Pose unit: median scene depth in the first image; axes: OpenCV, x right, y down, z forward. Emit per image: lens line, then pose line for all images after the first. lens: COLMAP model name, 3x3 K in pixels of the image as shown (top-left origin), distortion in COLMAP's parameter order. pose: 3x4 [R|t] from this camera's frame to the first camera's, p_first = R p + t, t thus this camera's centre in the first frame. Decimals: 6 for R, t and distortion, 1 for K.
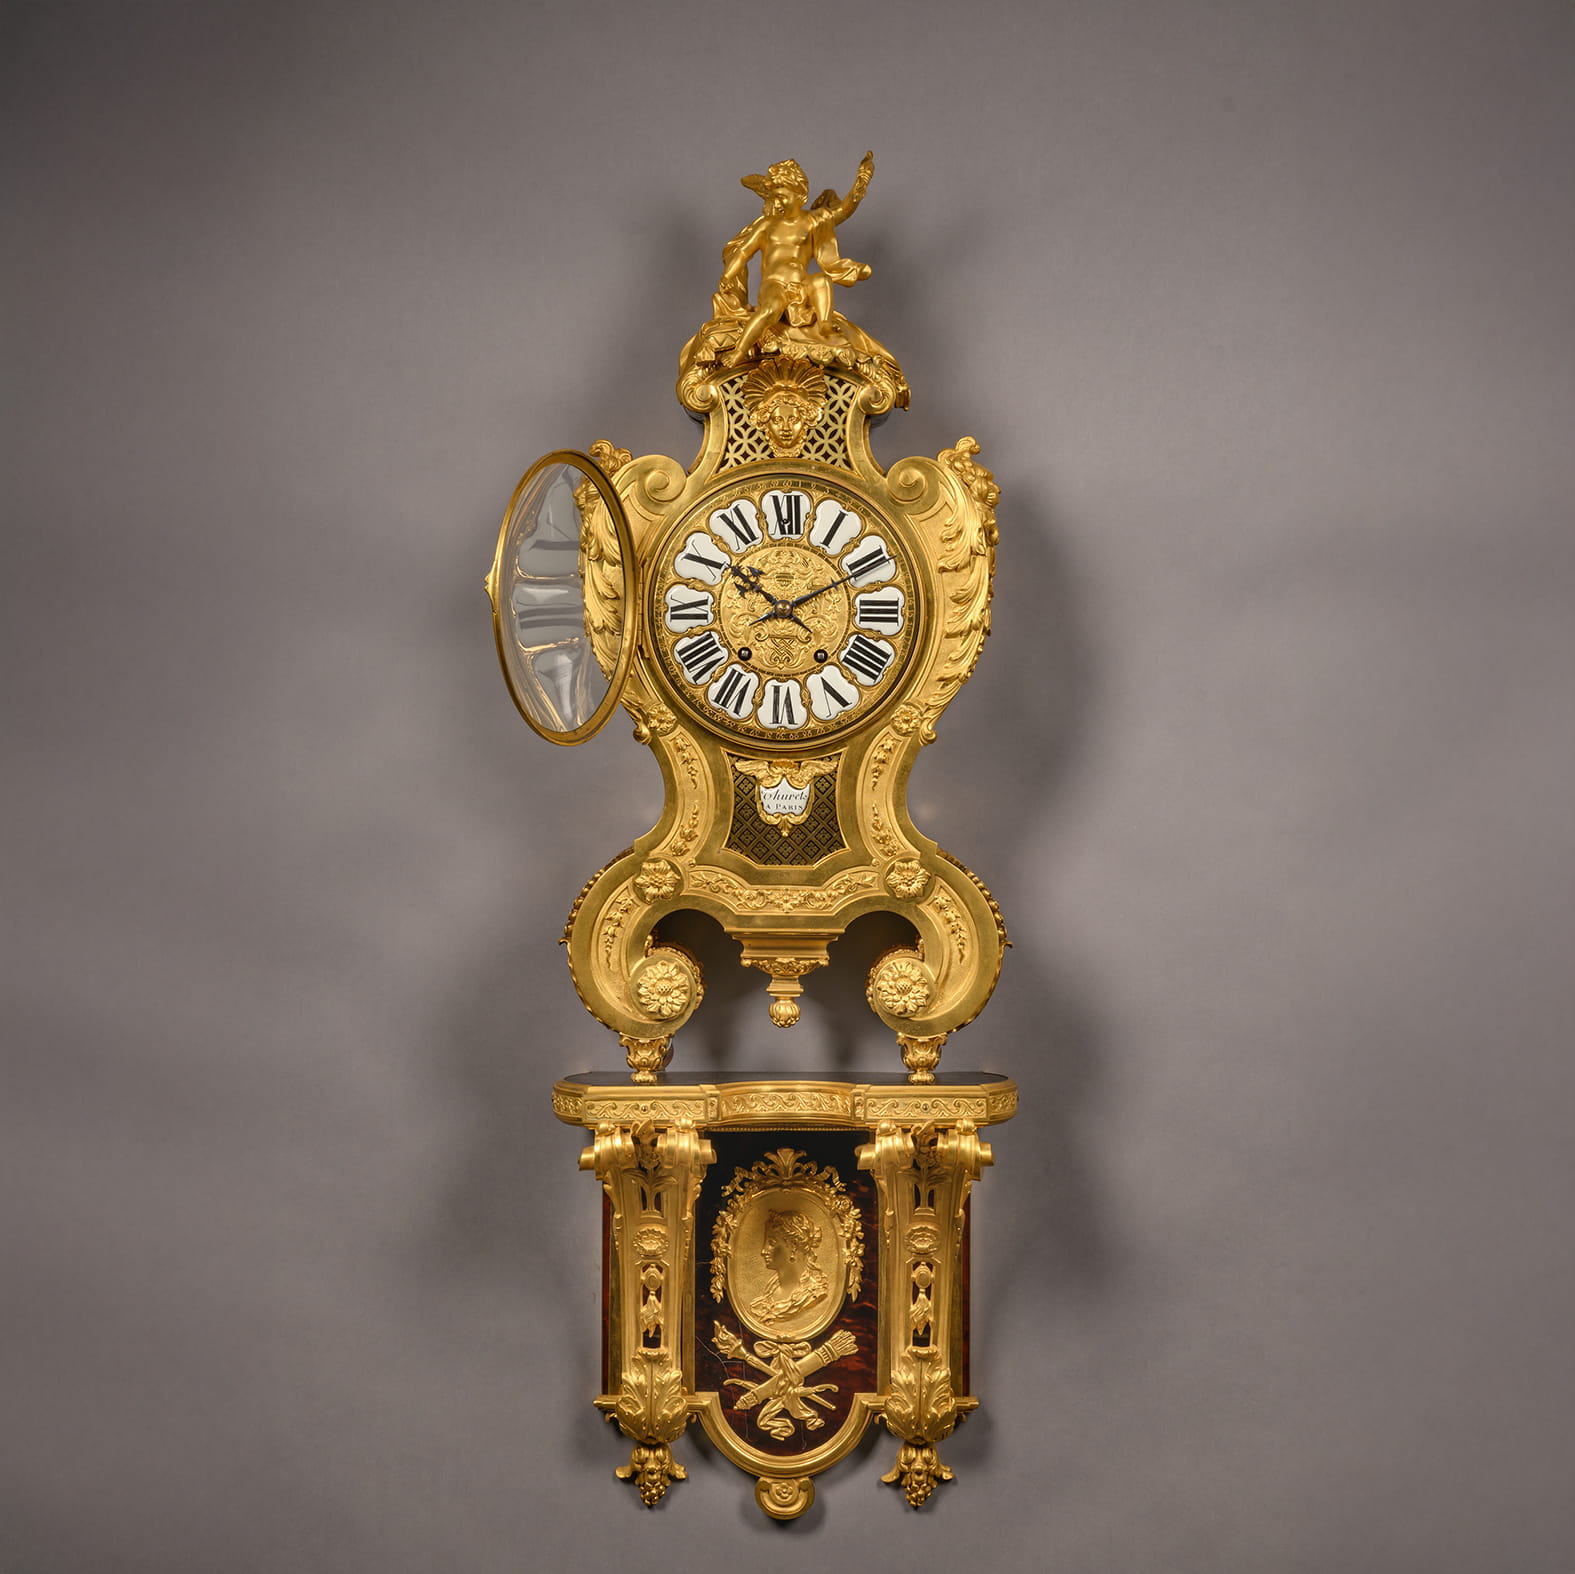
lens RADIAL K [[3896.0, 0, 826.9], [0, 3896.0, 791.4], [0, 0, 1]] dist [0.015729, 0.000000]
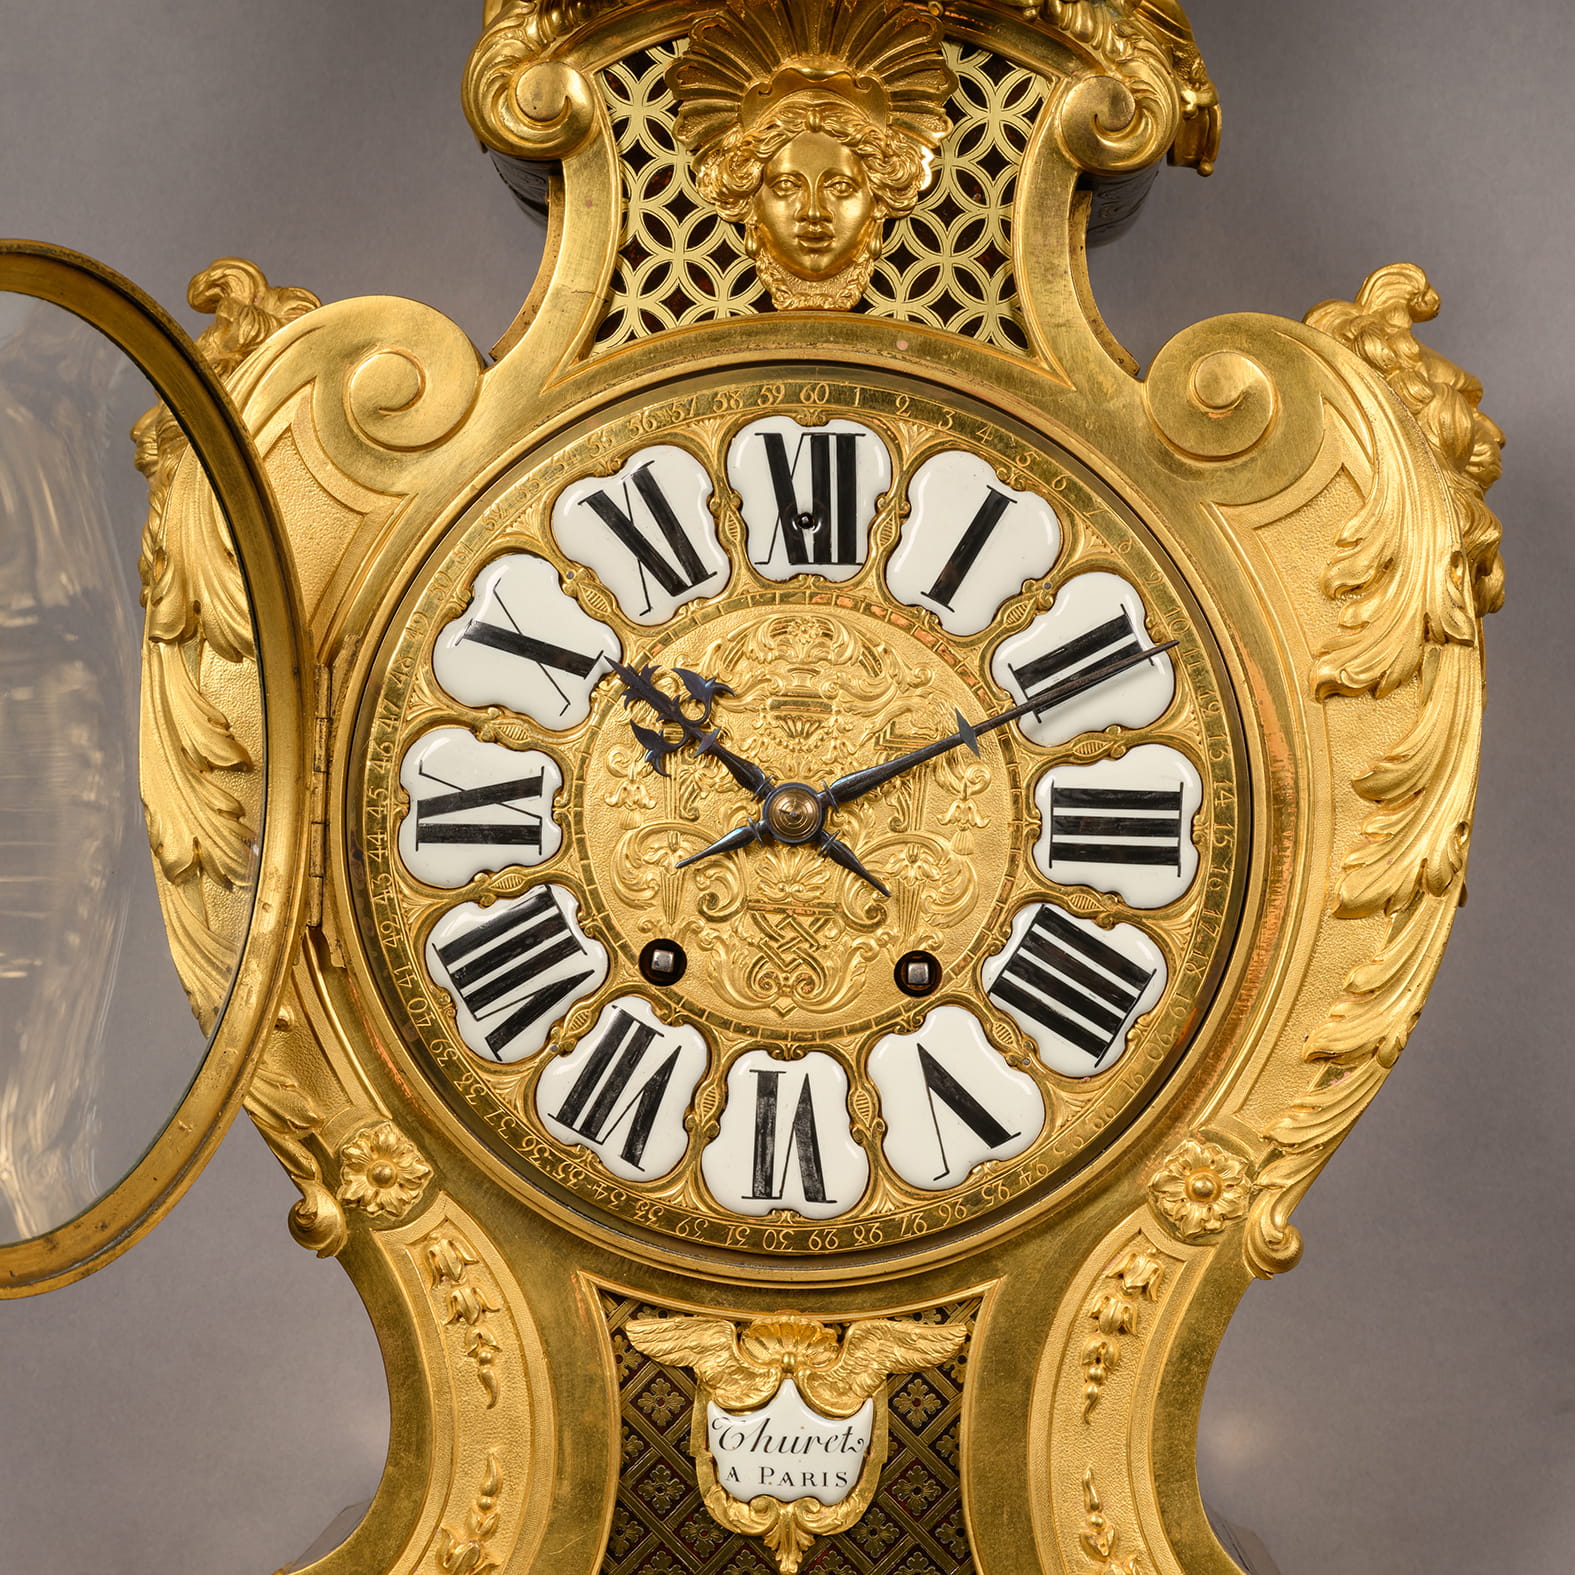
lens RADIAL K [[4694.2, 0, 801.9], [0, 4694.2, 777.6], [0, 0, 1]] dist [0.020634, 0.000000]
pose [[0.999654, 0.016003, -0.020891, -0.003139], [-0.016797, 0.999121, -0.038399, -0.035611], [0.020258, 0.038737, 0.999044, 0.638384]]
